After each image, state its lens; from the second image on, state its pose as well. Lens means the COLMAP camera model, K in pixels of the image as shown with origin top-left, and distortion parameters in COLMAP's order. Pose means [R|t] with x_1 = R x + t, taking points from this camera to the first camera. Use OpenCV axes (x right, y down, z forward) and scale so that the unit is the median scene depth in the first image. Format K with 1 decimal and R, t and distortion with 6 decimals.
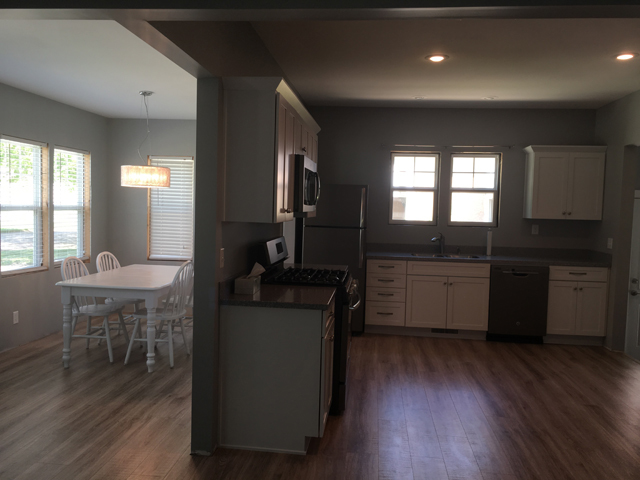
lens RADIAL K [[540.3, 0, 316.5], [0, 540.3, 240.8], [0, 0, 1]] dist [0.080225, -0.107247]
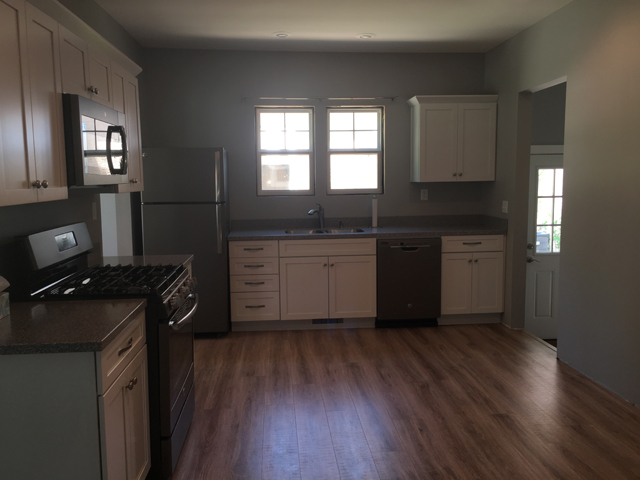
lens RADIAL K [[540.3, 0, 316.5], [0, 540.3, 240.8], [0, 0, 1]] dist [0.080225, -0.107247]
pose [[0.981507, -0.060129, 0.181735, 0.076214], [0.050138, 0.996993, 0.059083, -0.007598], [-0.184742, -0.048879, 0.981571, 0.194141]]
